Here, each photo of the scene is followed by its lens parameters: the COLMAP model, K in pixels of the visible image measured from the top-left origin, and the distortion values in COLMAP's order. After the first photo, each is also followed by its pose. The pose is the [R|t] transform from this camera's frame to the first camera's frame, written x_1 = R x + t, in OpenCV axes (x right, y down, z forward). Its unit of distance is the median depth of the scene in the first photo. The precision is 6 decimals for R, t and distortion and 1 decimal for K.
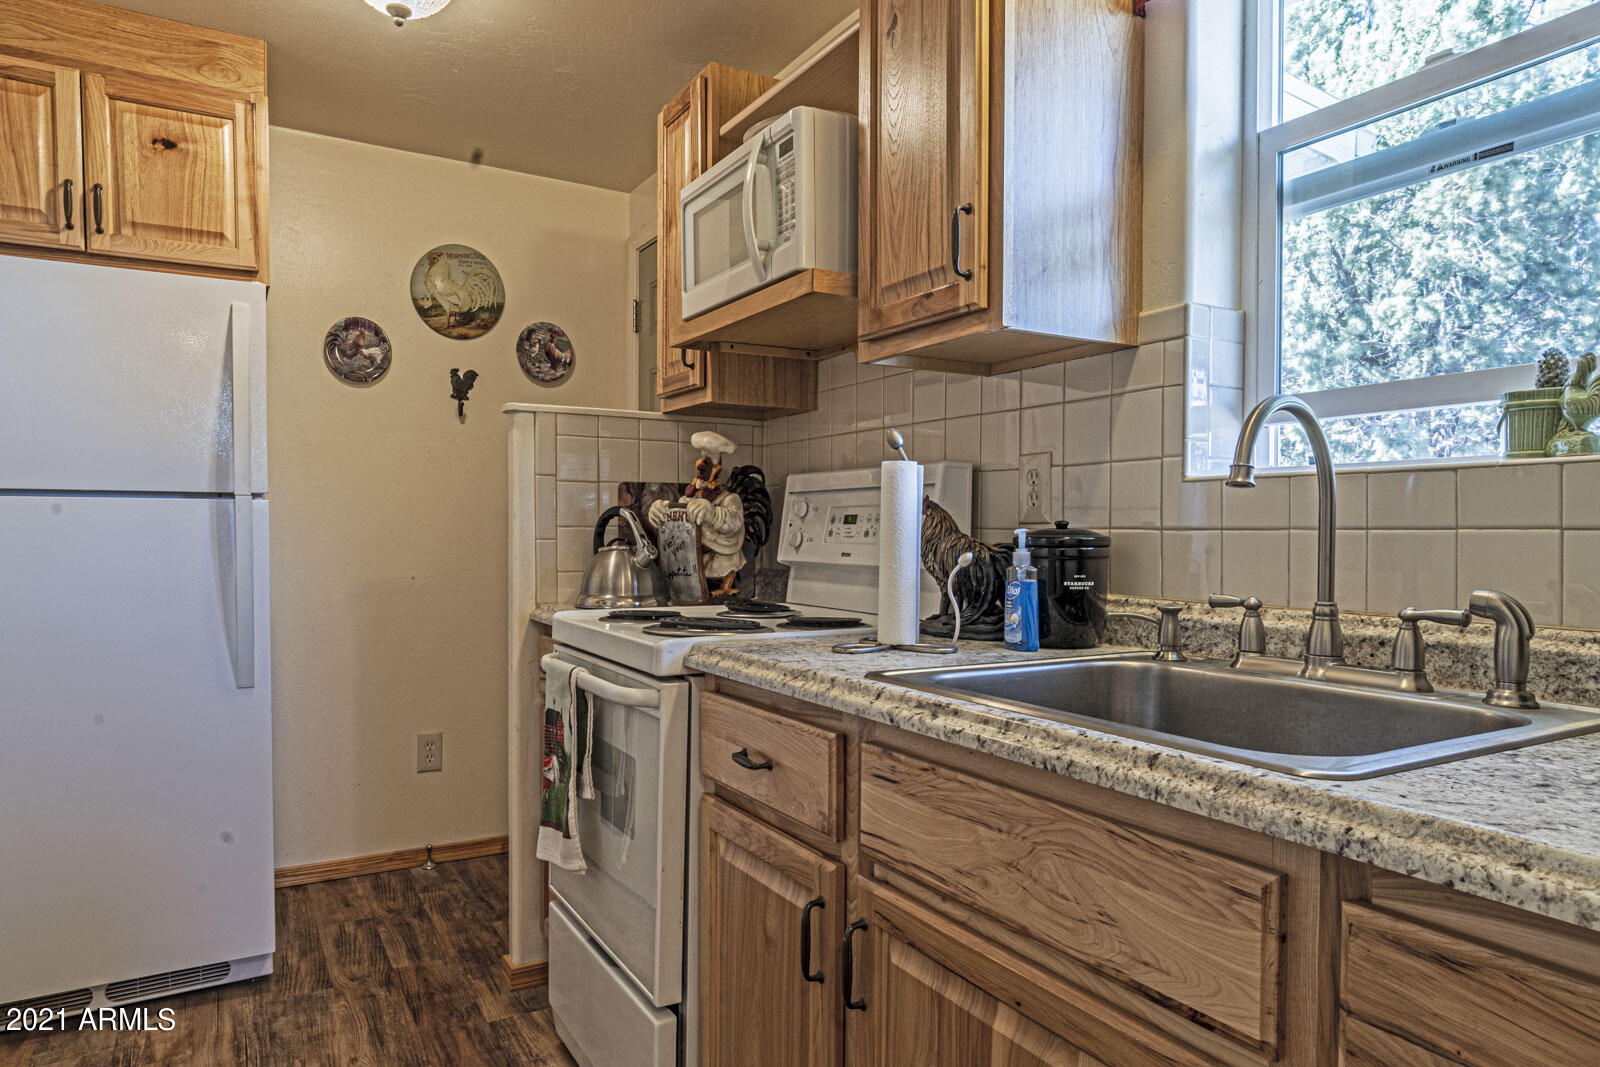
lens RADIAL K [[1016.8, 0, 800.7], [0, 1016.8, 545.0], [0, 0, 1]] dist [0.003216, -0.000269]
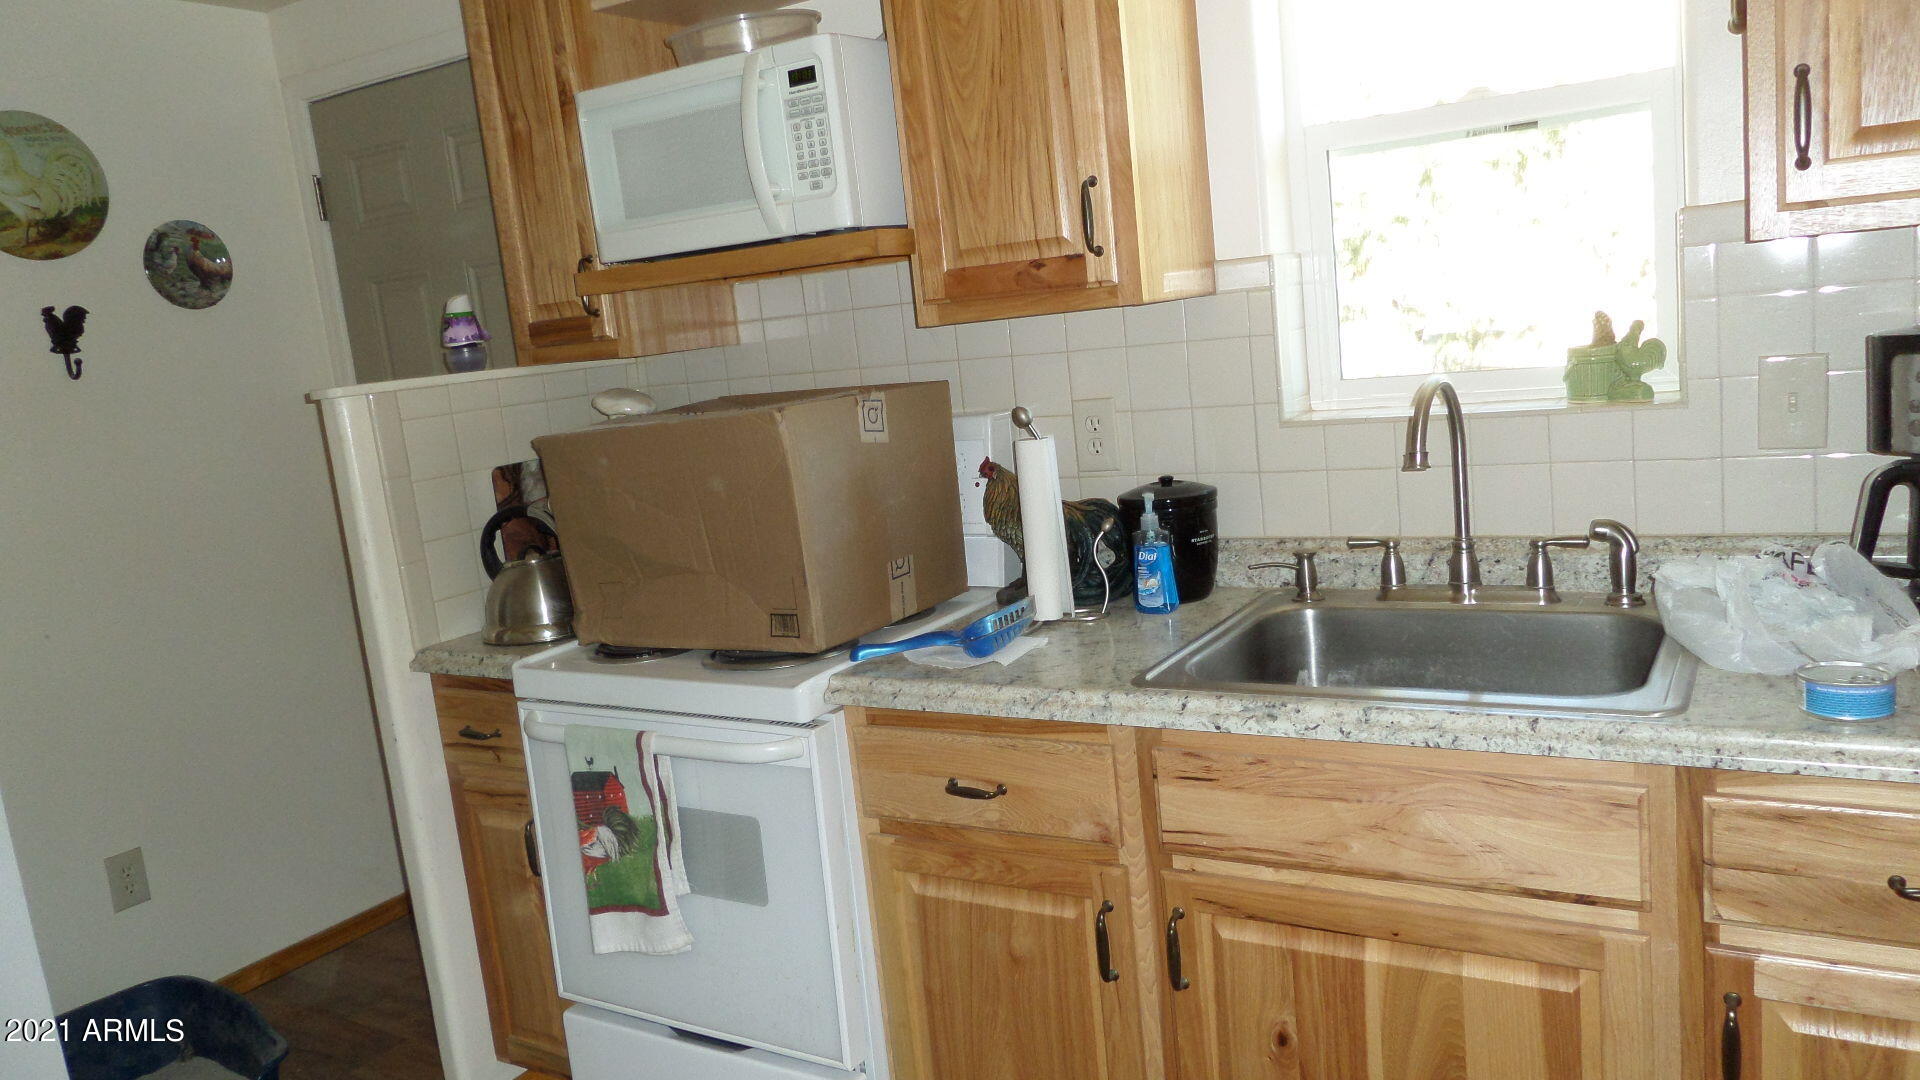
lens RADIAL K [[1370.9, 0, 959.1], [0, 1370.9, 530.6], [0, 0, 1]] dist [-0.004880, 0.000149]
pose [[0.879644, -0.180434, 0.440080, -0.541758], [0.126694, 0.980710, 0.148853, -0.203708], [-0.458449, -0.075181, 0.885535, -0.105207]]
